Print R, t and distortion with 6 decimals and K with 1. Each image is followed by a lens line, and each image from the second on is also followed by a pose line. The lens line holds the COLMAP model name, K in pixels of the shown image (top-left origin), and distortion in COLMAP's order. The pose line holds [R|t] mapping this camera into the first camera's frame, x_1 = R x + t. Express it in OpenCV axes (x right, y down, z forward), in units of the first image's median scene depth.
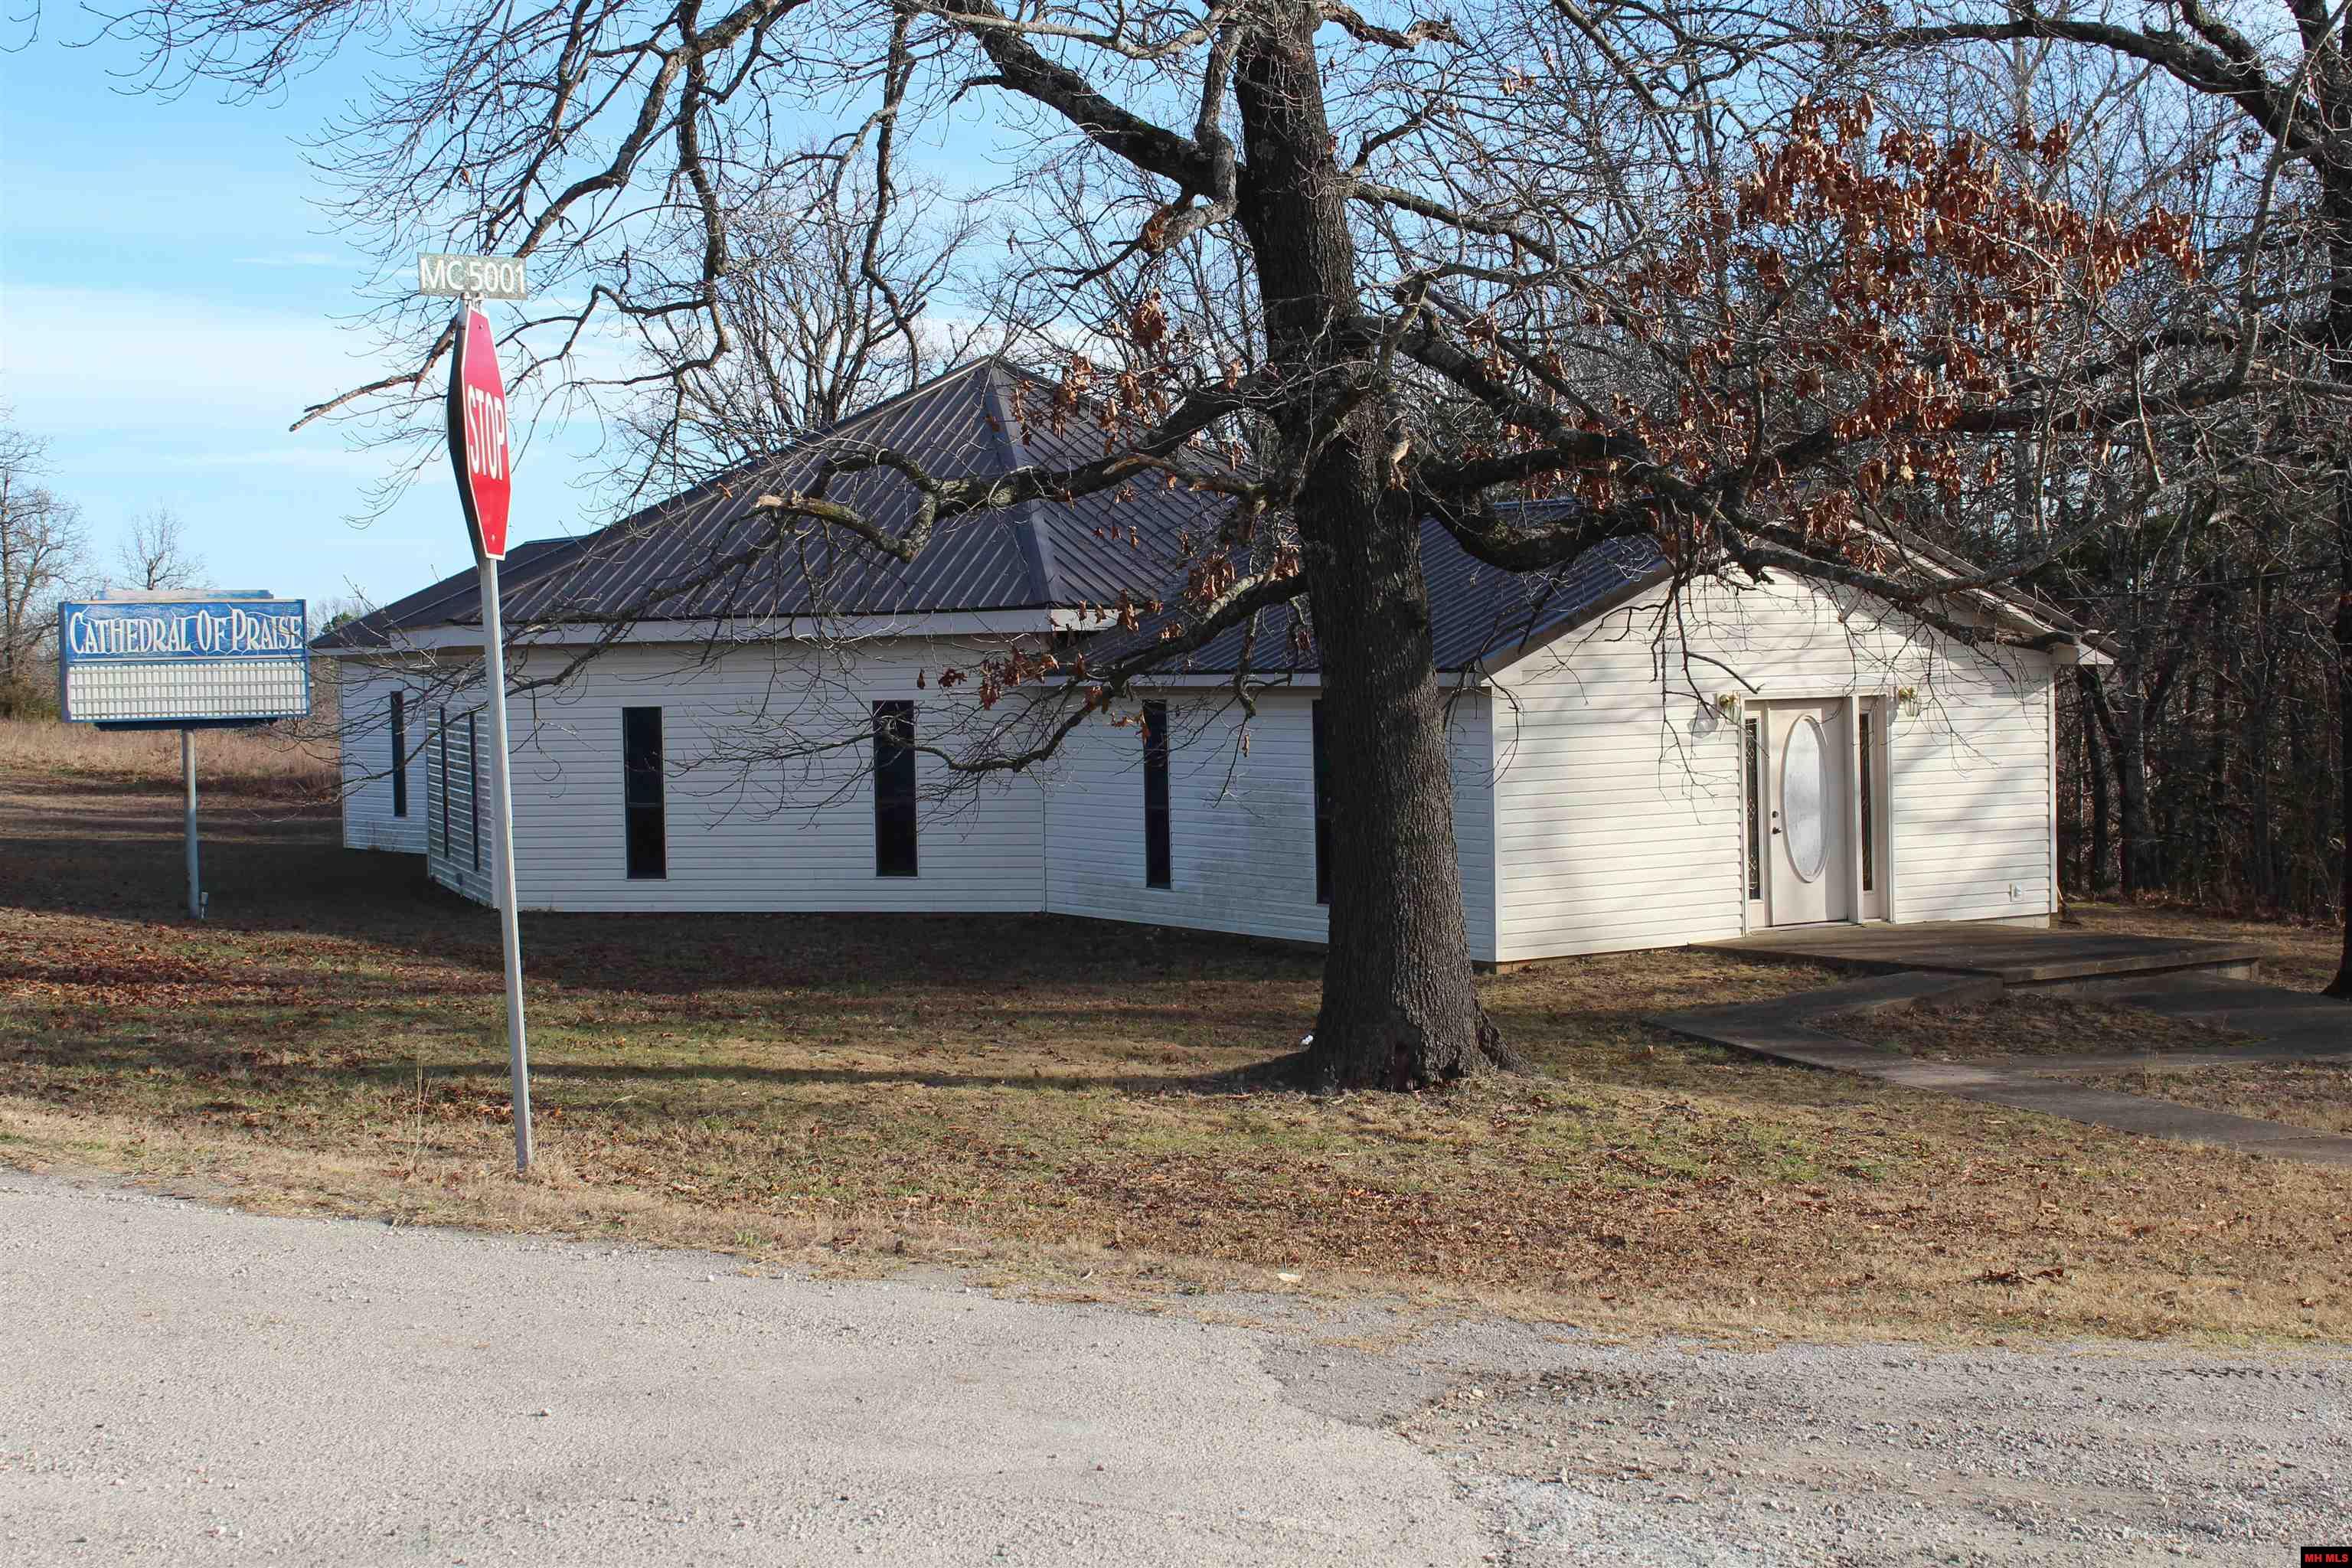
lens RADIAL K [[3579.7, 0, 1176.0], [0, 3579.7, 784.0], [0, 0, 1]] dist [-0.018775, -0.047636]
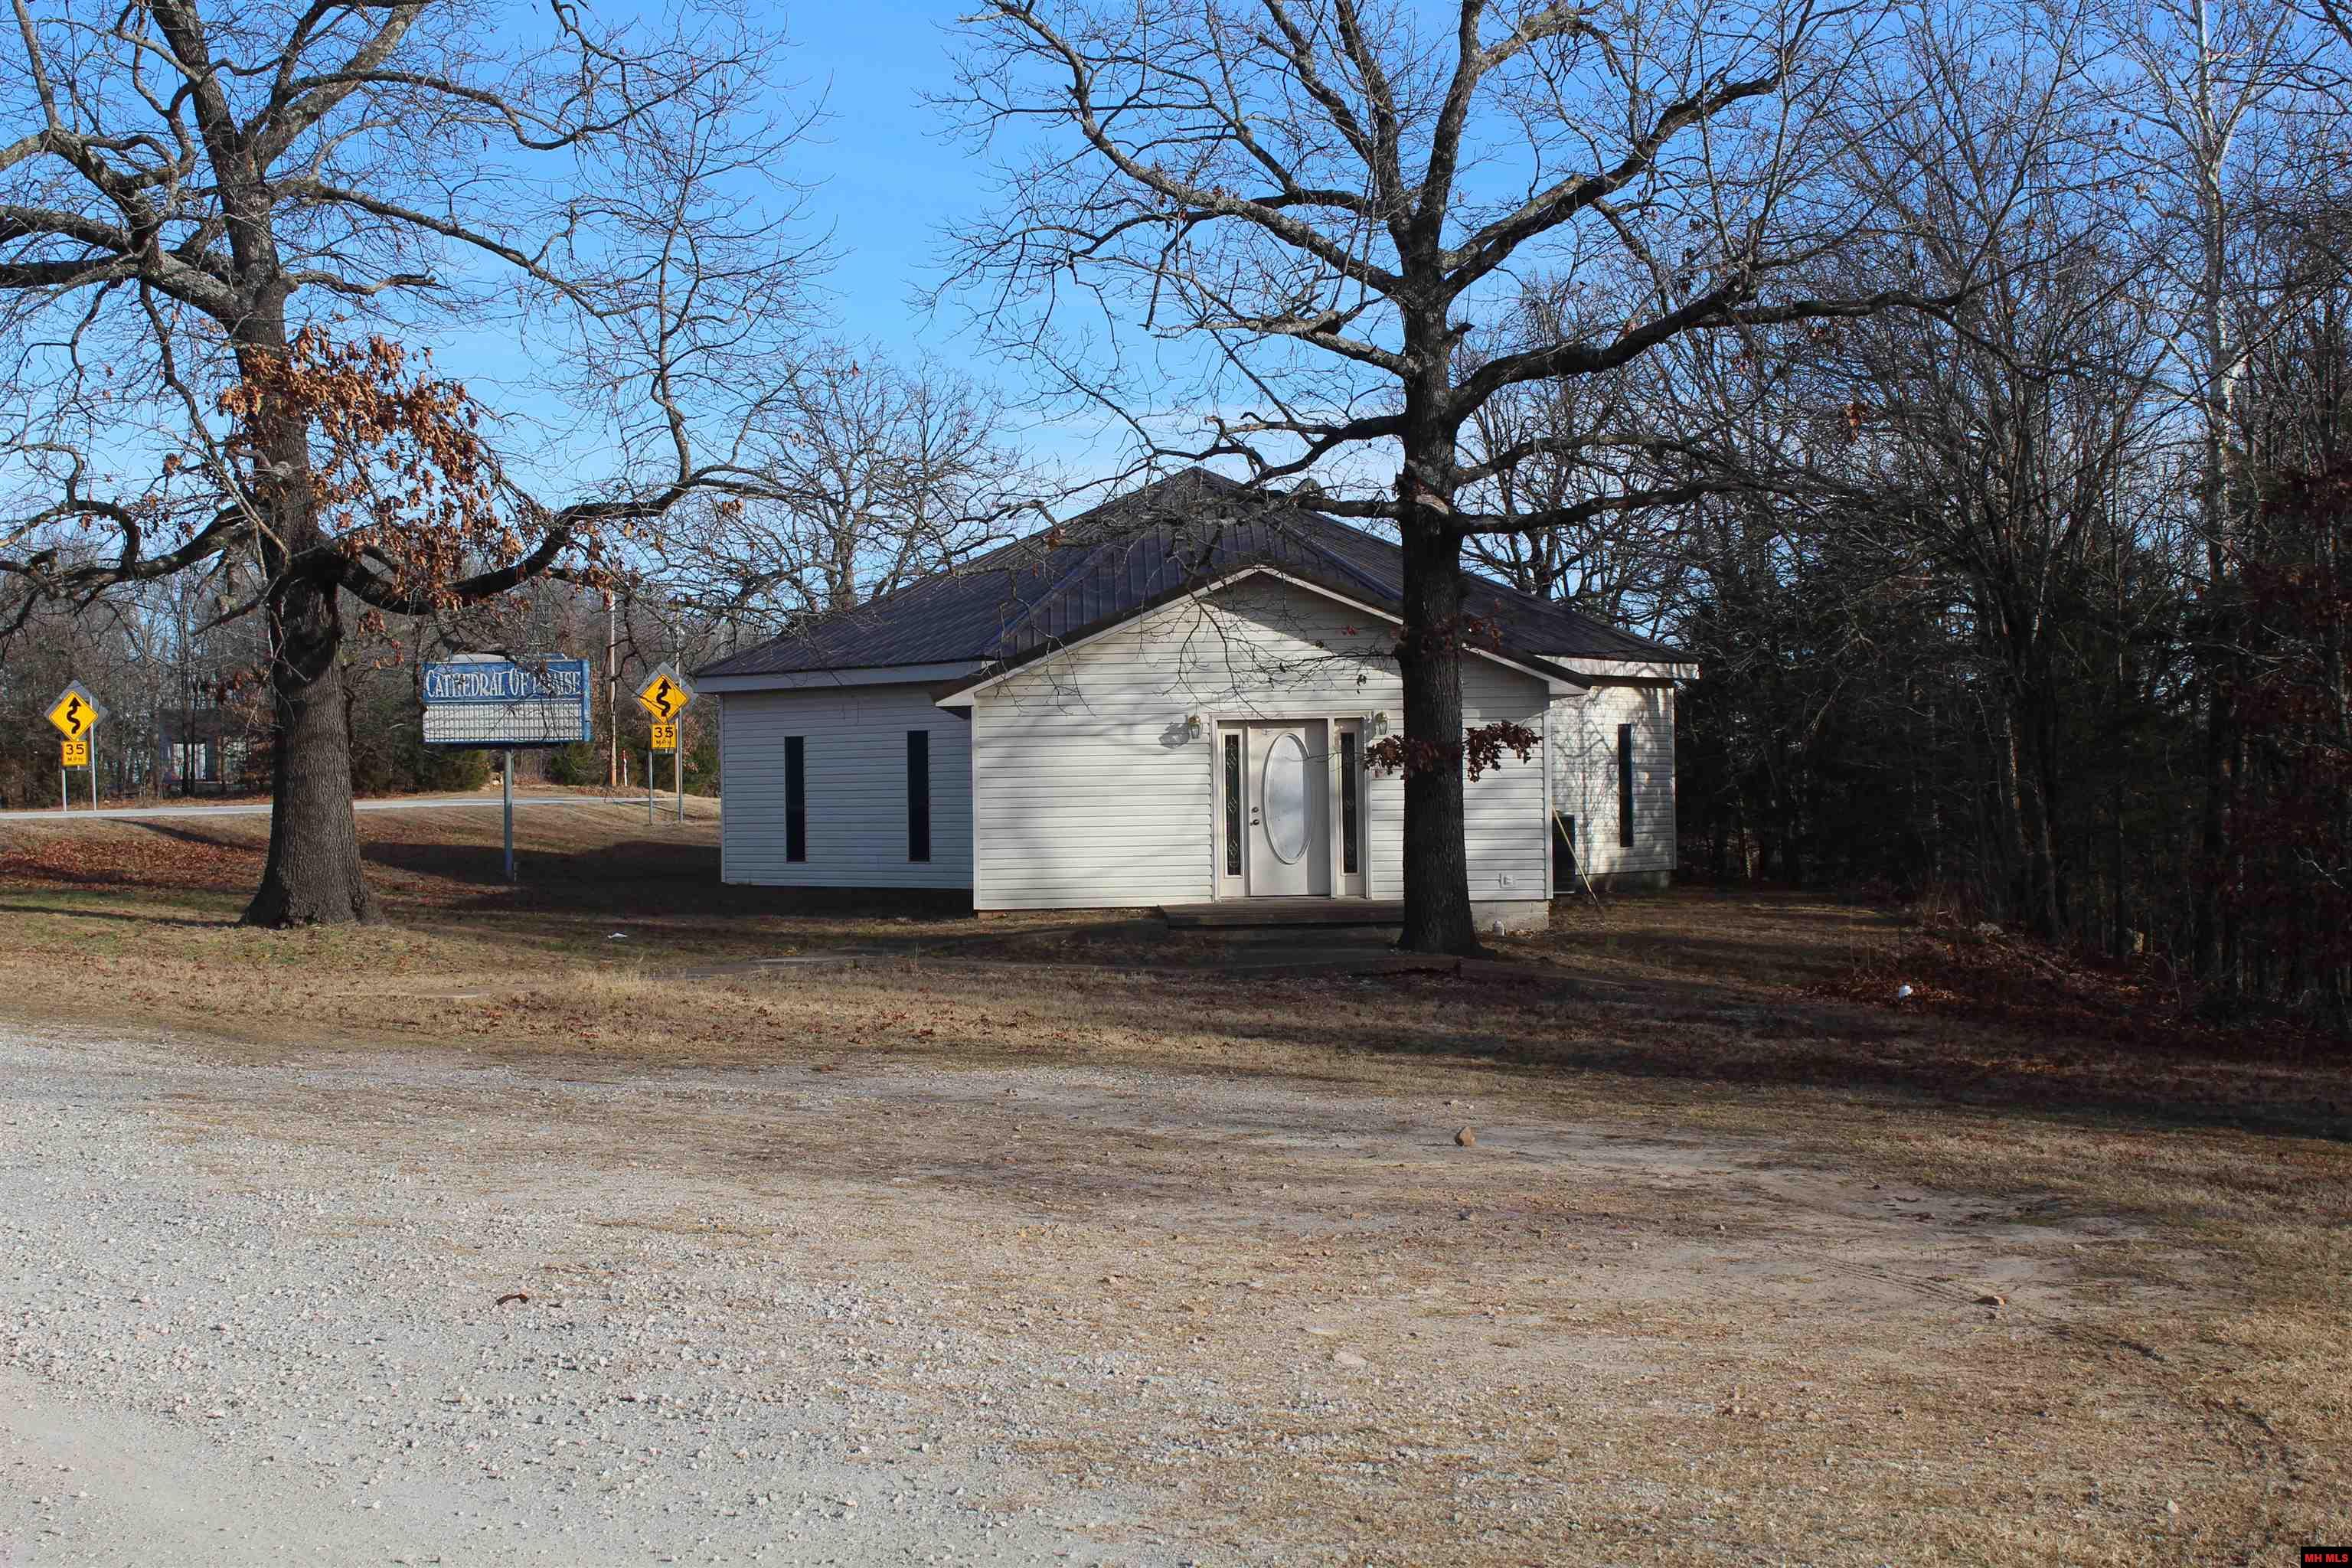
lens RADIAL K [[3579.7, 0, 1176.0], [0, 3579.7, 784.0], [0, 0, 1]] dist [-0.018775, -0.047636]
pose [[0.858662, 0.007406, -0.512488, 0.801016], [-0.022213, 0.999494, -0.022772, 0.029231], [0.512060, 0.030938, 0.858392, -0.119947]]
